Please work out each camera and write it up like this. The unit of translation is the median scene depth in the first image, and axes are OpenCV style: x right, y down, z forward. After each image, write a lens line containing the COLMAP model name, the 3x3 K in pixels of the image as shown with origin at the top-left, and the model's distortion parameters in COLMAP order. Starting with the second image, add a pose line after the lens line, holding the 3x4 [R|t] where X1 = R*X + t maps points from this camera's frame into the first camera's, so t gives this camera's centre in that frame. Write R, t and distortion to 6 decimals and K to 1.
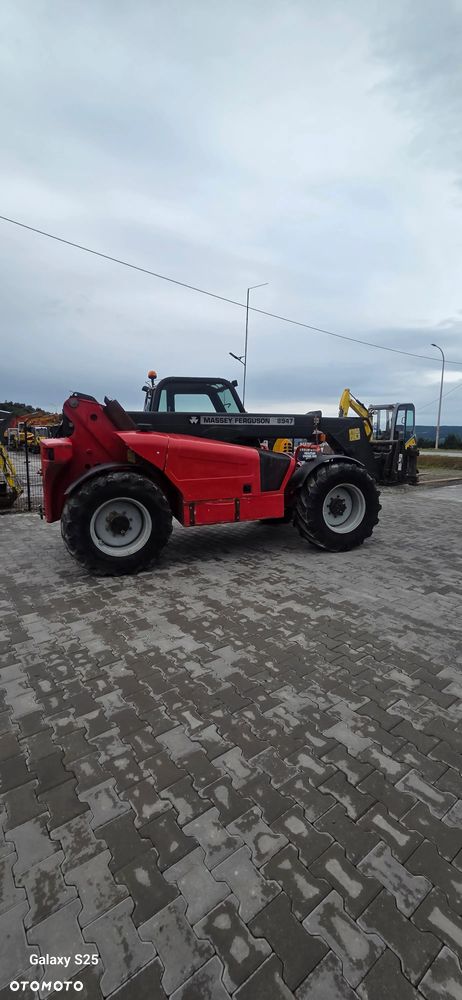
lens RADIAL K [[414.5, 0, 225.5], [0, 414.5, 499.8], [0, 0, 1]] dist [0.001387, -0.000058]
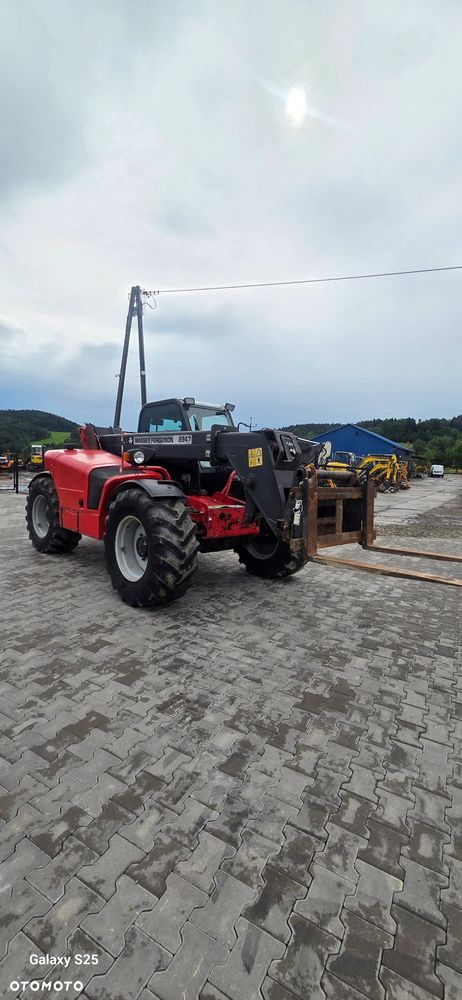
lens RADIAL K [[414.5, 0, 222.8], [0, 414.5, 493.6], [0, 0, 1]] dist [0.001387, -0.000058]
pose [[0.368745, 0.088861, -0.925273, 1.275540], [-0.181359, 0.983168, 0.022145, -0.153248], [0.911667, 0.159641, 0.378654, 1.028452]]
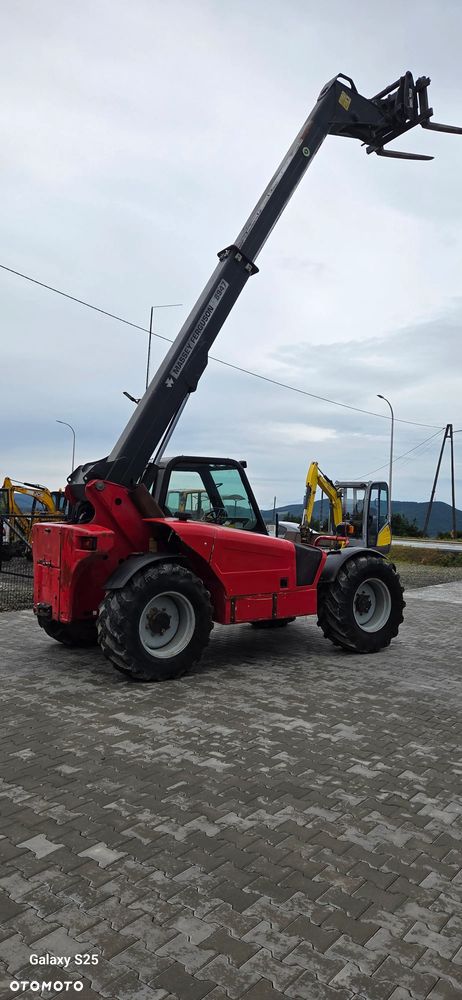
lens RADIAL K [[685.0, 0, 235.1], [0, 685.0, 504.9], [0, 0, 1]] dist [0.061420, -0.025375]
pose [[0.963044, 0.032018, 0.267434, -0.523786], [0.009961, 0.987996, -0.154155, 0.040624], [-0.269159, 0.151122, 0.951165, -0.513104]]
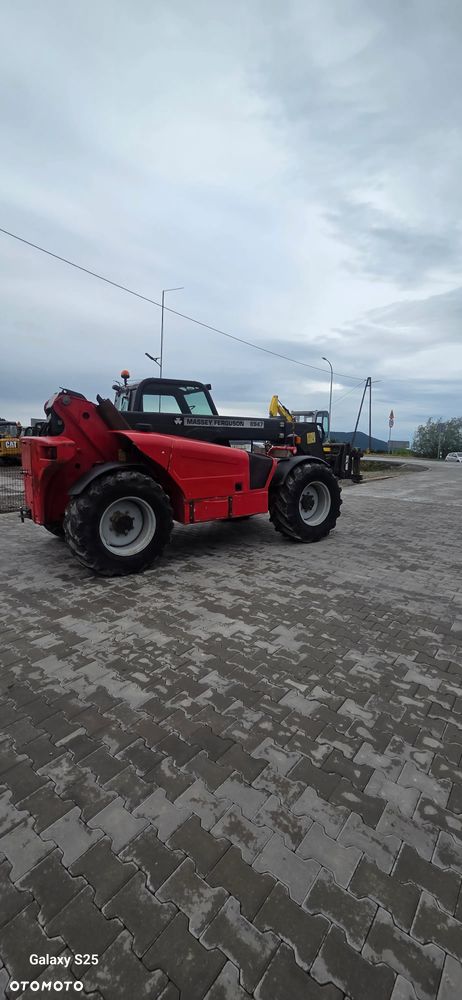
lens RADIAL K [[414.5, 0, 229.2], [0, 414.5, 499.6], [0, 0, 1]] dist [0.001387, -0.000058]
pose [[0.966187, -0.020840, 0.256998, -0.274939], [0.022098, 0.999754, -0.002008, 0.008979], [-0.256893, 0.007619, 0.966410, -0.030553]]
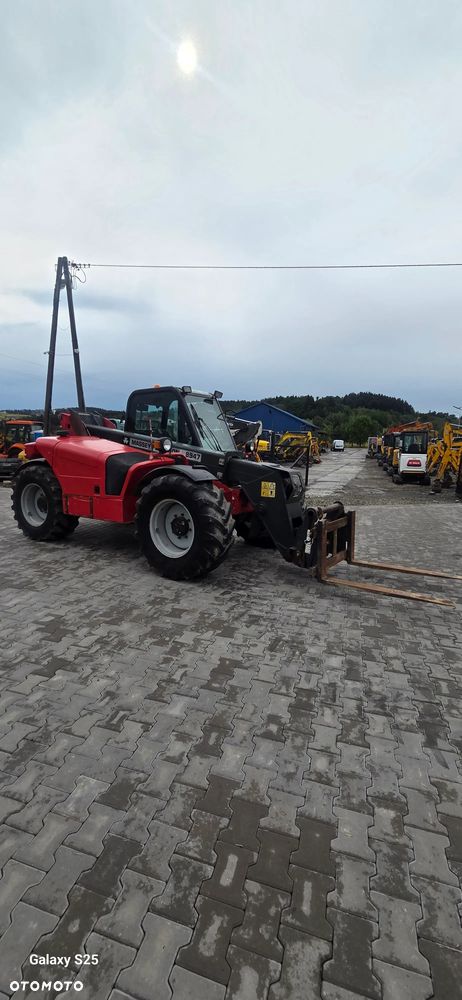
lens RADIAL K [[414.5, 0, 223.9], [0, 414.5, 497.9], [0, 0, 1]] dist [0.001387, -0.000058]
pose [[0.567627, 0.122982, -0.814049, 1.250098], [-0.144949, 0.988263, 0.048230, -0.117810], [0.810426, 0.090619, 0.578790, 0.716905]]
